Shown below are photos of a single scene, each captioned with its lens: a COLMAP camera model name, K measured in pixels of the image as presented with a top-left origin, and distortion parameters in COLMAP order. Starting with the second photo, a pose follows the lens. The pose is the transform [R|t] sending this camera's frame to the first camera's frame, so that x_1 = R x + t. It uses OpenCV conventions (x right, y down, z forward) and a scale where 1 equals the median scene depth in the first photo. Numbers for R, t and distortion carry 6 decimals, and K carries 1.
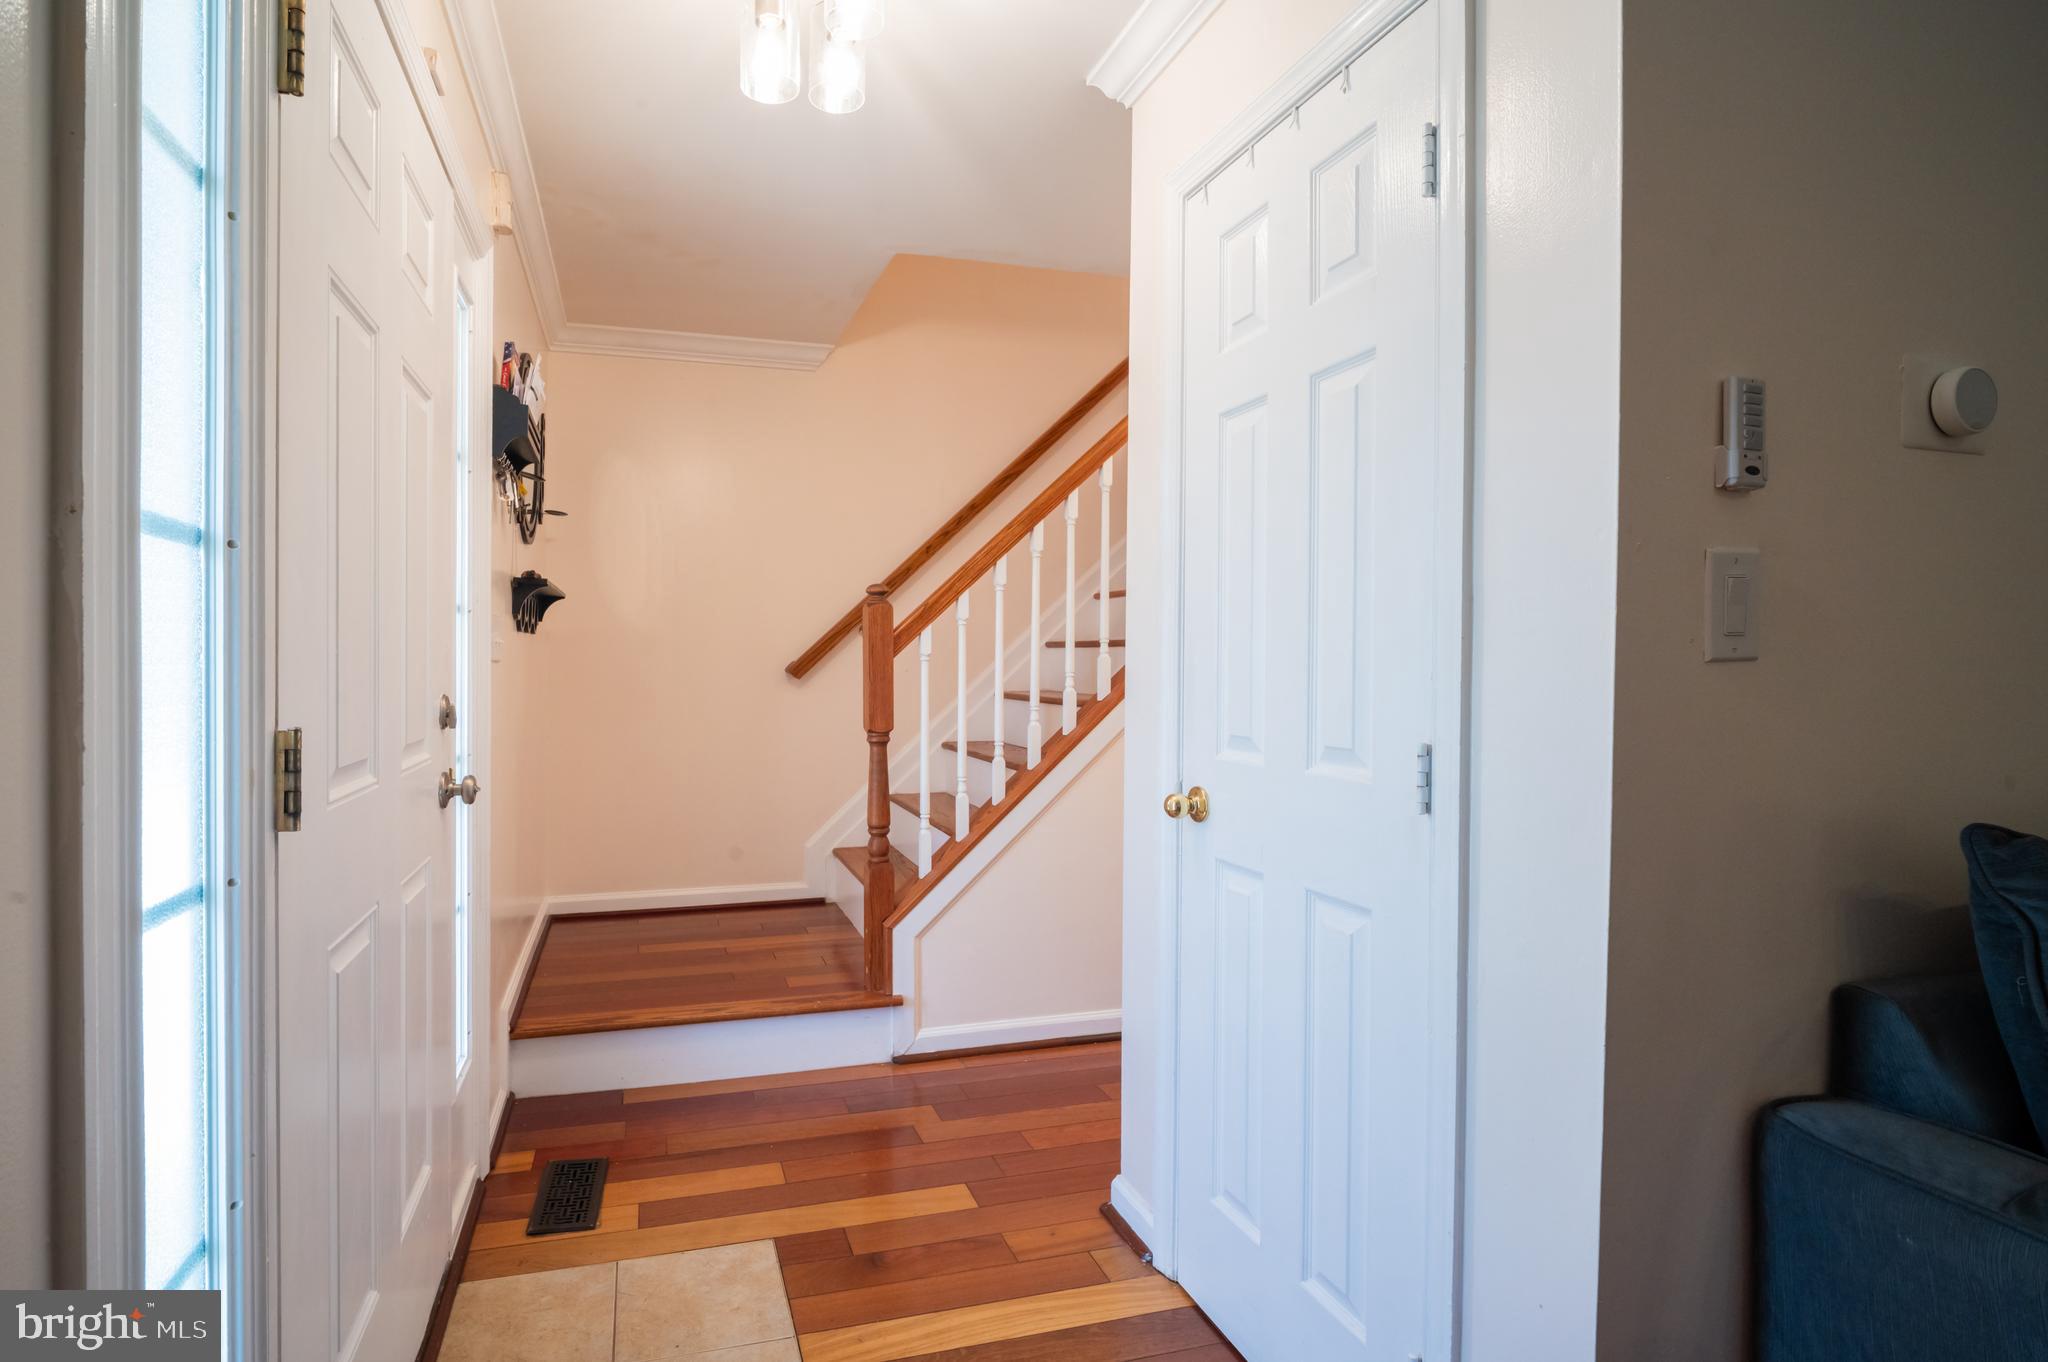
lens RADIAL K [[1172.9, 0, 1024.0], [0, 1172.9, 681.0], [0, 0, 1]] dist [0.000887, -0.000016]
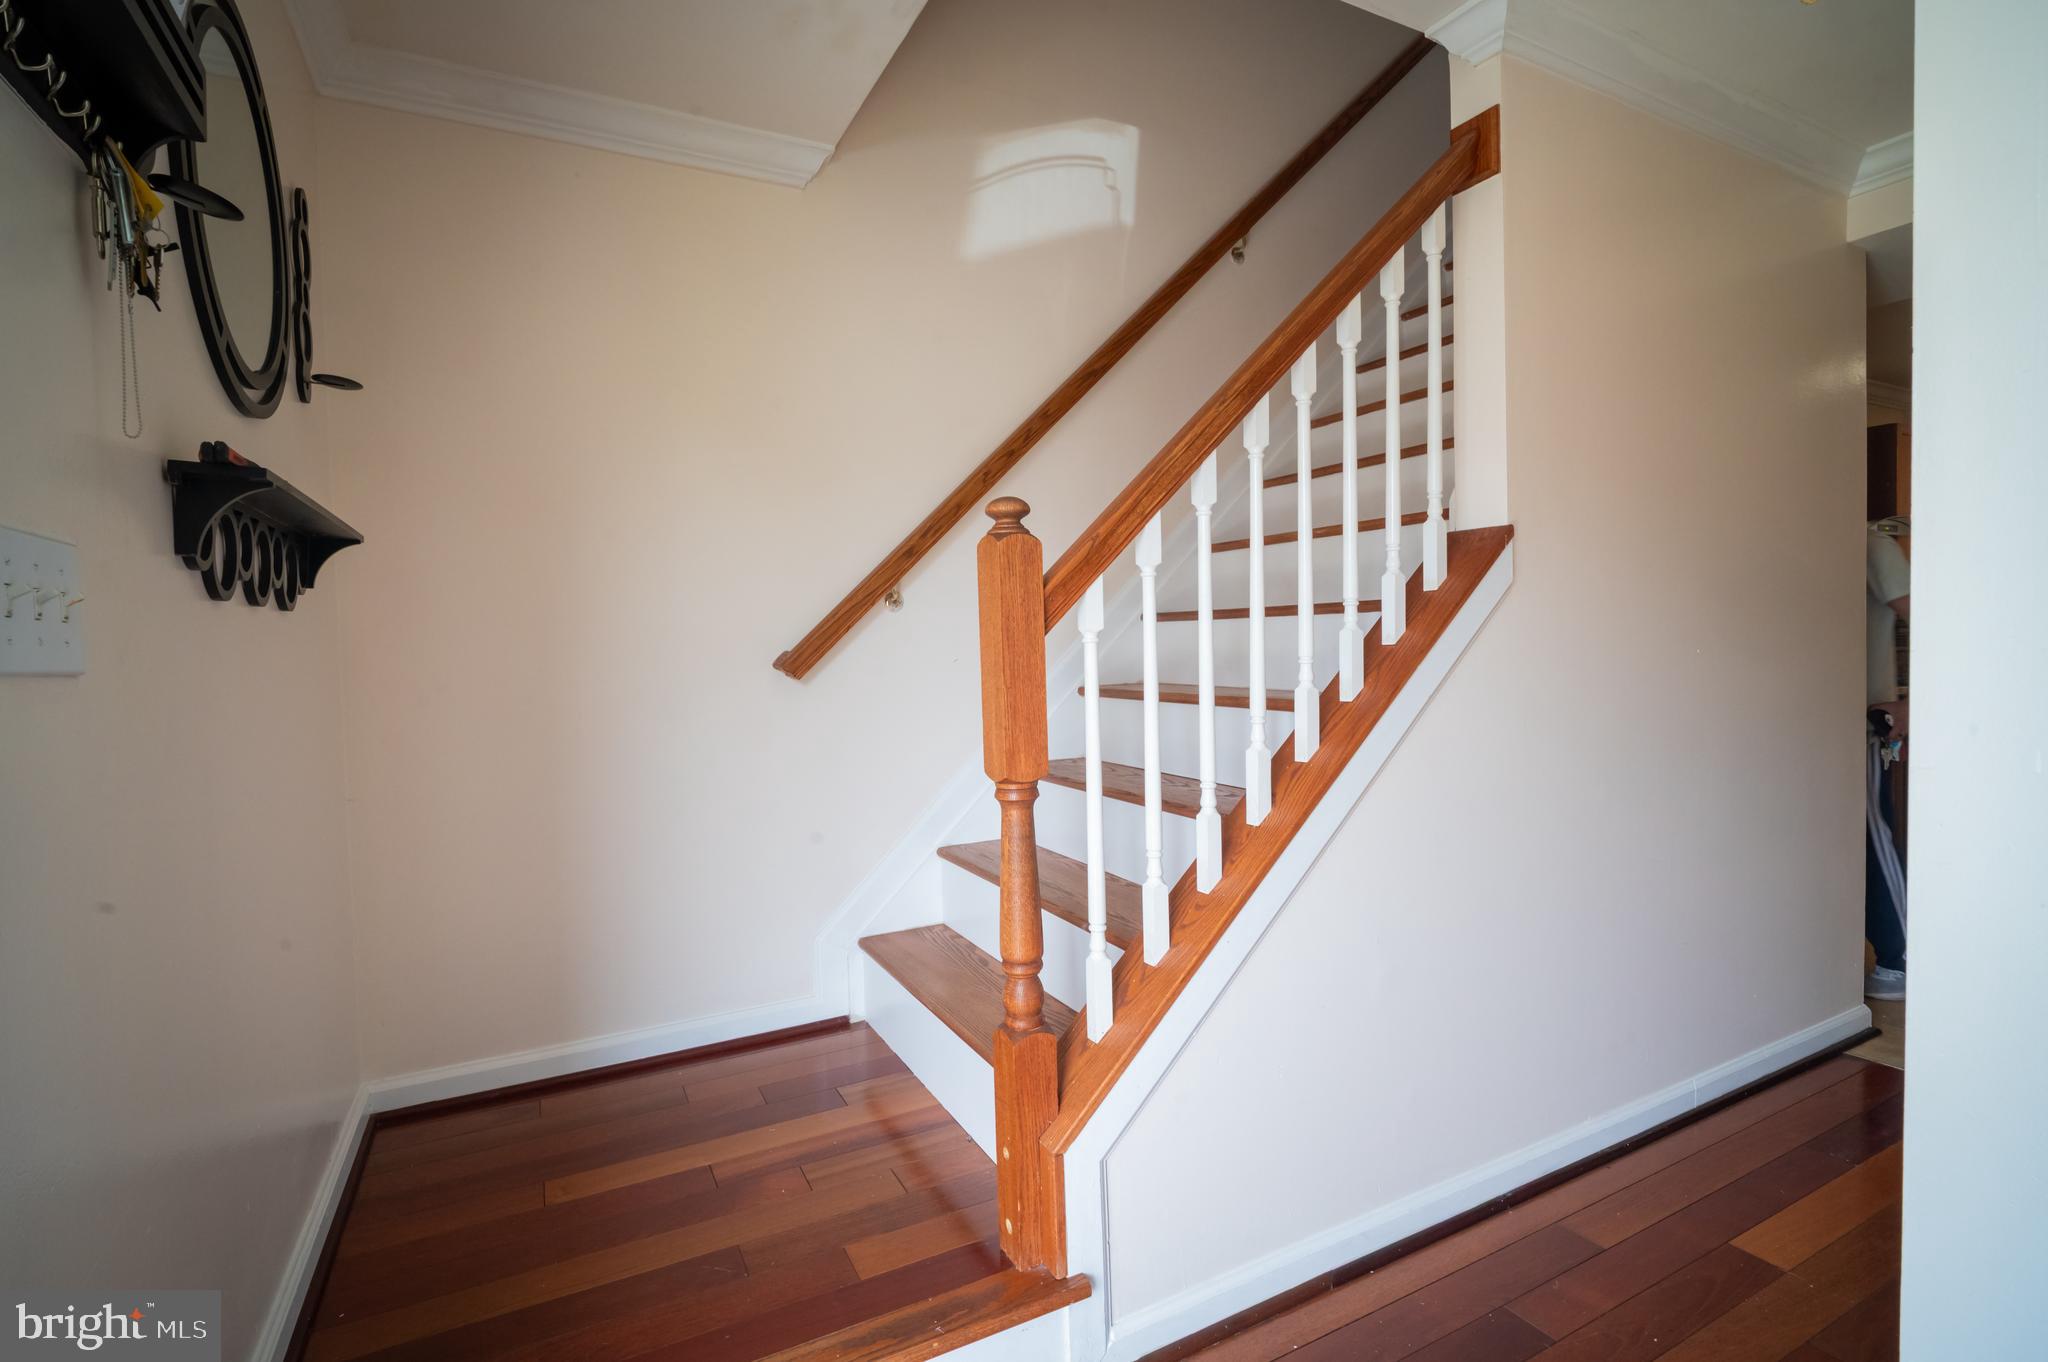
lens RADIAL K [[935.1, 0, 1024.0], [0, 935.1, 681.0], [0, 0, 1]] dist [-0.001937, -0.000059]
pose [[0.984316, -0.034750, 0.172955, -0.187840], [0.030569, 0.999174, 0.026779, -0.012330], [-0.173743, -0.021071, 0.984566, 0.574435]]
